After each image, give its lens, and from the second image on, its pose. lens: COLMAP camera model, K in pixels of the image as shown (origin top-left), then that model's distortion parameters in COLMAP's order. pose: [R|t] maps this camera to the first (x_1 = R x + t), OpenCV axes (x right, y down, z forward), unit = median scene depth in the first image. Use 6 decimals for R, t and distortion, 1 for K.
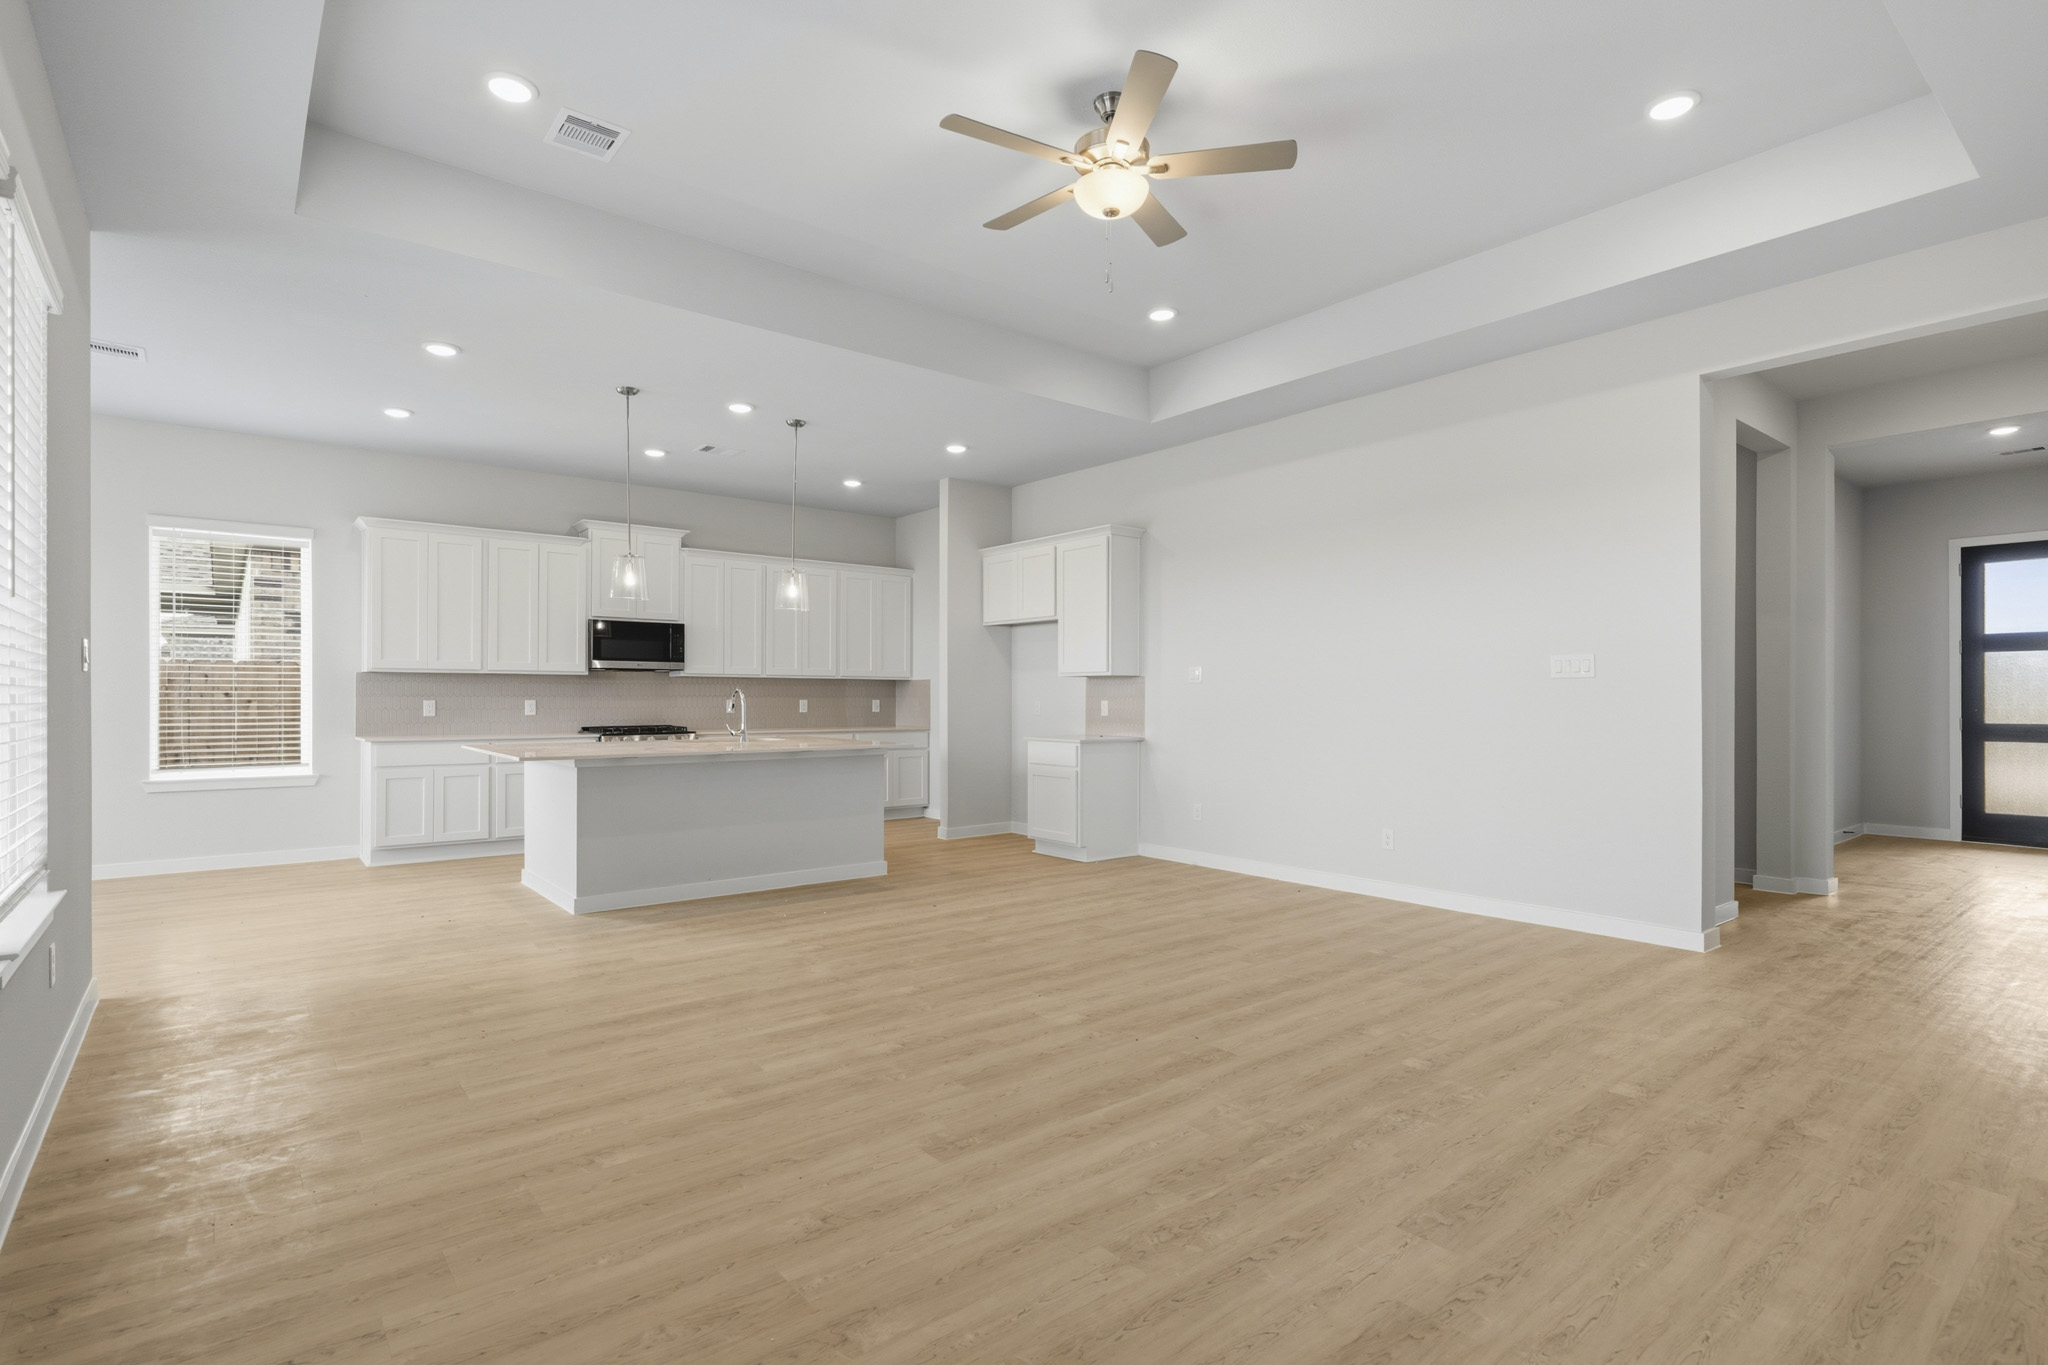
lens RADIAL K [[1001.4, 0, 1033.9], [0, 1001.4, 699.6], [0, 0, 1]] dist [0.001763, 0.001206]
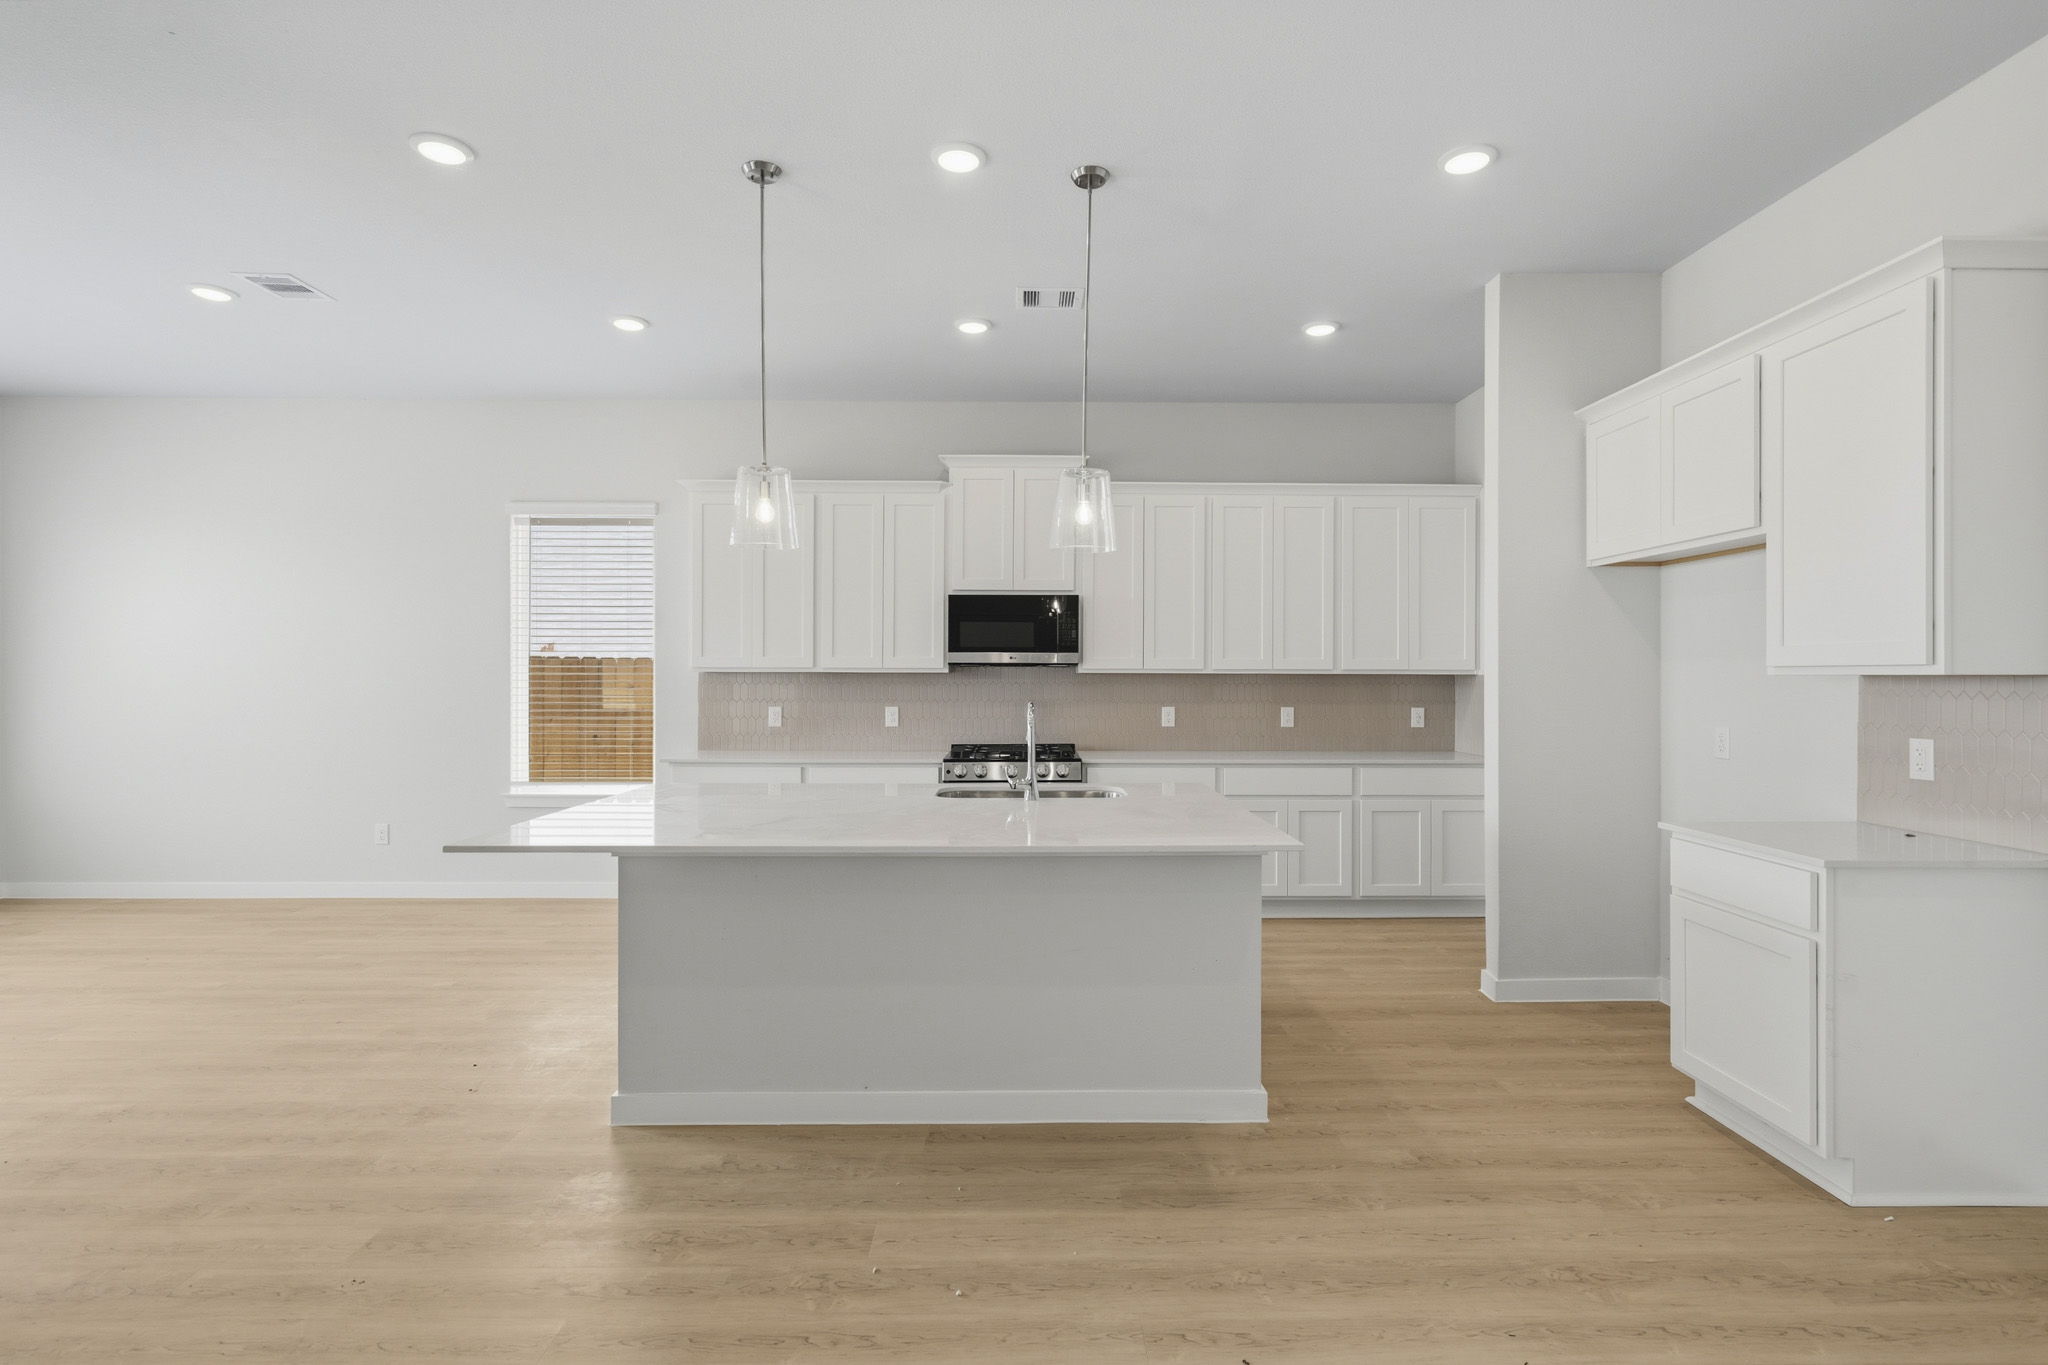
lens RADIAL K [[986.4, 0, 1031.6], [0, 986.4, 679.9], [0, 0, 1]] dist [0.000524, 0.000782]
pose [[0.782132, 0.002200, -0.623109, 0.039851], [-0.003321, 0.999994, -0.000637, -0.019735], [0.623104, 0.002567, 0.782135, 0.496307]]
